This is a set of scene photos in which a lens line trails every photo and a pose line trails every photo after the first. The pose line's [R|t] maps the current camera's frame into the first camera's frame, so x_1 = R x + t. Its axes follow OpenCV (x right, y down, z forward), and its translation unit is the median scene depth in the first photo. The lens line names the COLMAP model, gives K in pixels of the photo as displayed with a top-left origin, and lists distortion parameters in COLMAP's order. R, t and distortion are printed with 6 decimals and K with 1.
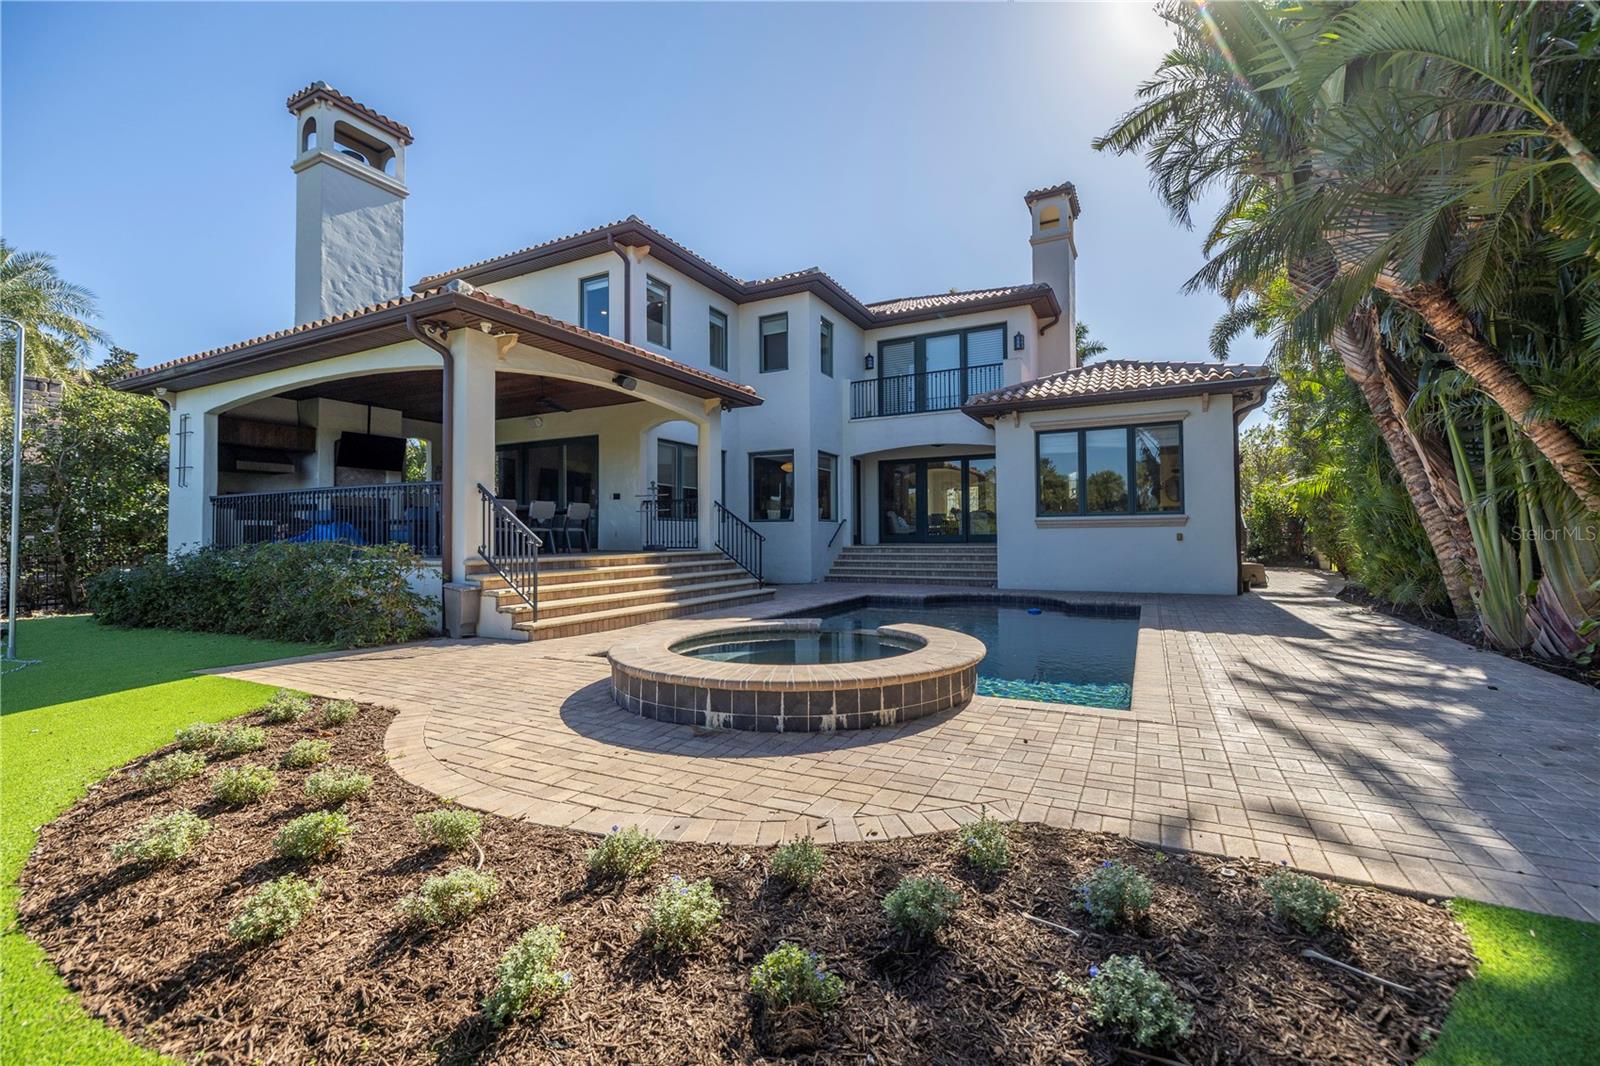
lens RADIAL K [[671.4, 0, 796.8], [0, 671.4, 523.8], [0, 0, 1]] dist [0.002055, -0.000443]
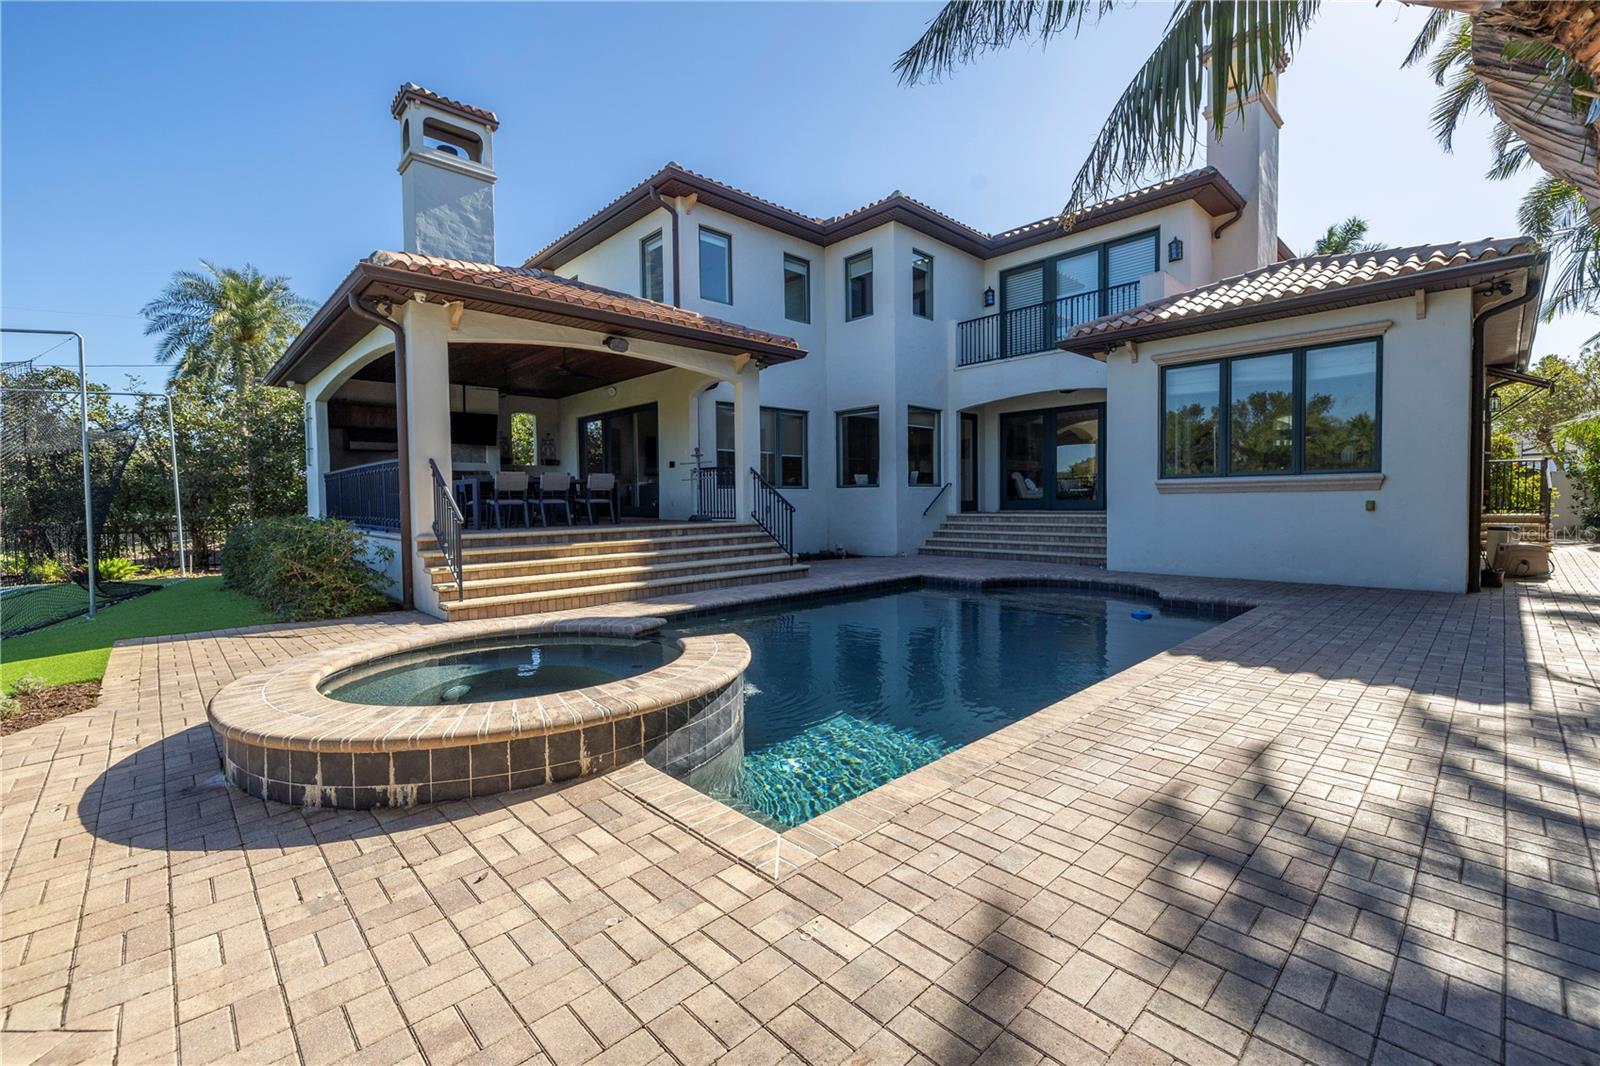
lens RADIAL K [[670.7, 0, 794.8], [0, 670.7, 524.0], [0, 0, 1]] dist [-0.000475, -0.000391]
pose [[0.946103, 0.006084, -0.323808, 0.208184], [0.013083, 0.998289, 0.056983, -0.007739], [0.323601, -0.058149, 0.944405, 0.137436]]
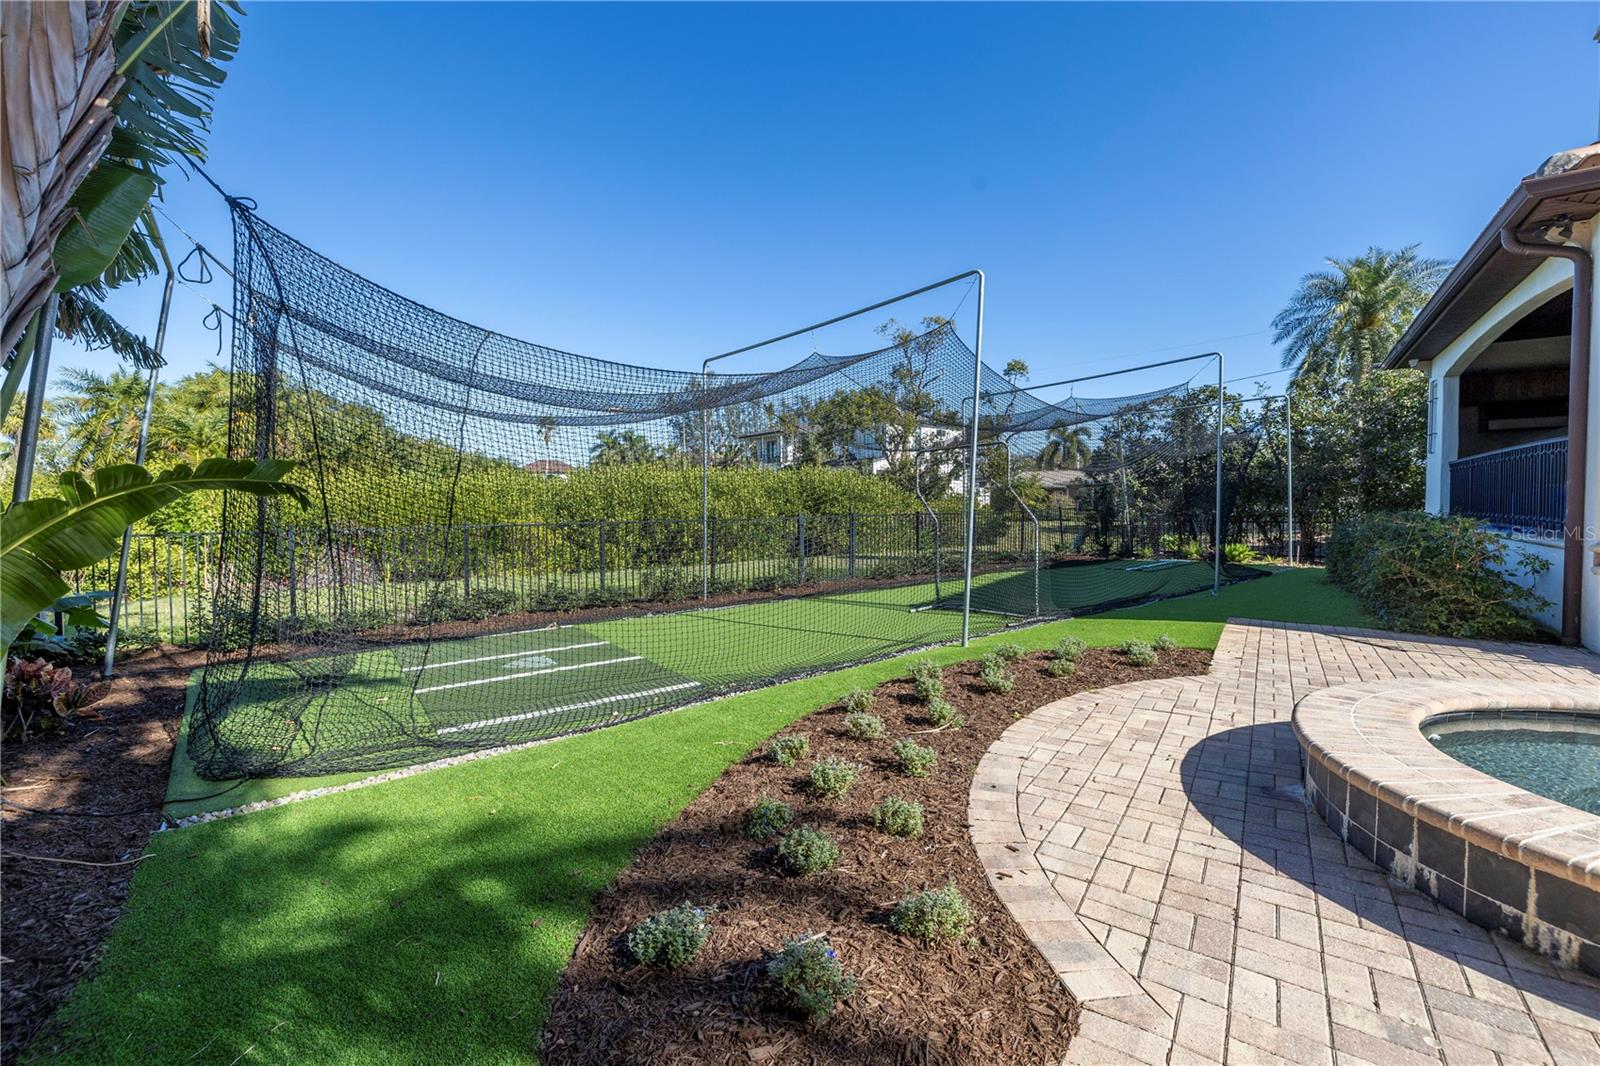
lens RADIAL K [[671.4, 0, 796.8], [0, 671.4, 523.8], [0, 0, 1]] dist [0.002055, -0.000443]
pose [[-0.138804, 0.038707, -0.989563, 0.182770], [0.025499, 0.999044, 0.035501, -0.007880], [0.989992, -0.020306, -0.139658, 0.156194]]
